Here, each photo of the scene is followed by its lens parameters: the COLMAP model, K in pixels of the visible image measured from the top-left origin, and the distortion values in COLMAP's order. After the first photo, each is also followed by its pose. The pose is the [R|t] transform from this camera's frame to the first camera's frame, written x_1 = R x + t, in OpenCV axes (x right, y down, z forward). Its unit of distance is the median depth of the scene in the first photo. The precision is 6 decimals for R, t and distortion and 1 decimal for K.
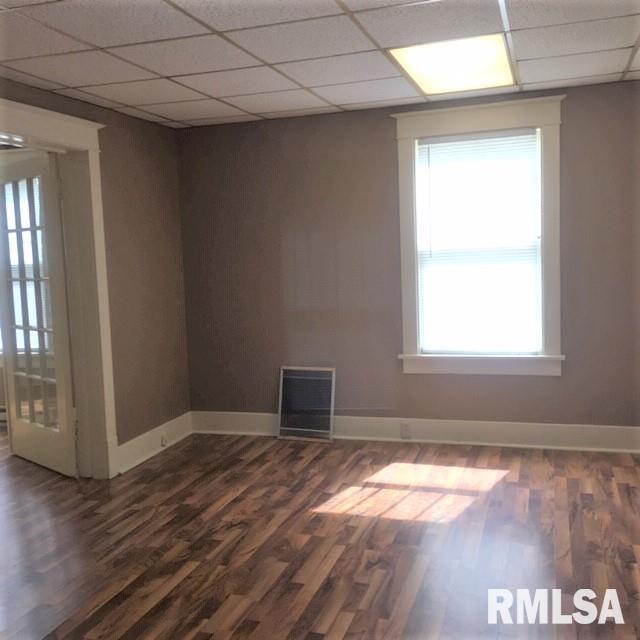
lens RADIAL K [[730.3, 0, 320.3], [0, 730.3, 319.4], [0, 0, 1]] dist [0.028963, 0.000000]
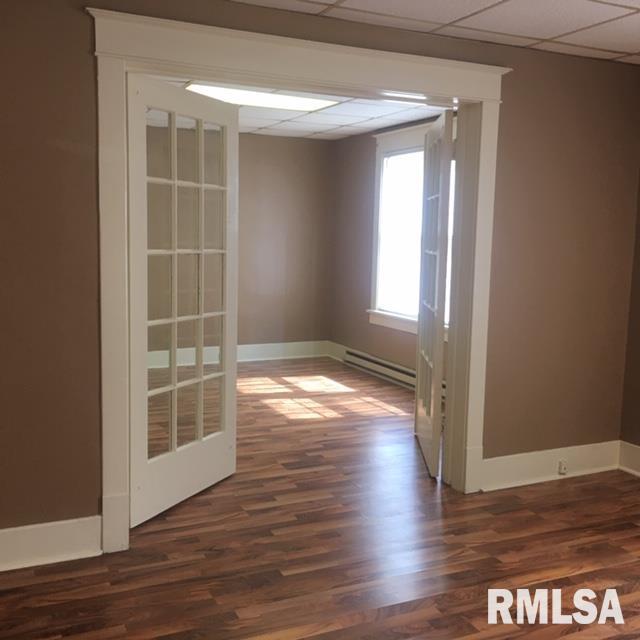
lens RADIAL K [[730.3, 0, 319.5], [0, 730.3, 321.2], [0, 0, 1]] dist [0.028963, 0.000000]
pose [[0.667433, 0.146563, -0.730104, 0.190722], [-0.117309, 0.988892, 0.091274, -0.037903], [0.735371, 0.024729, 0.677213, 0.295411]]
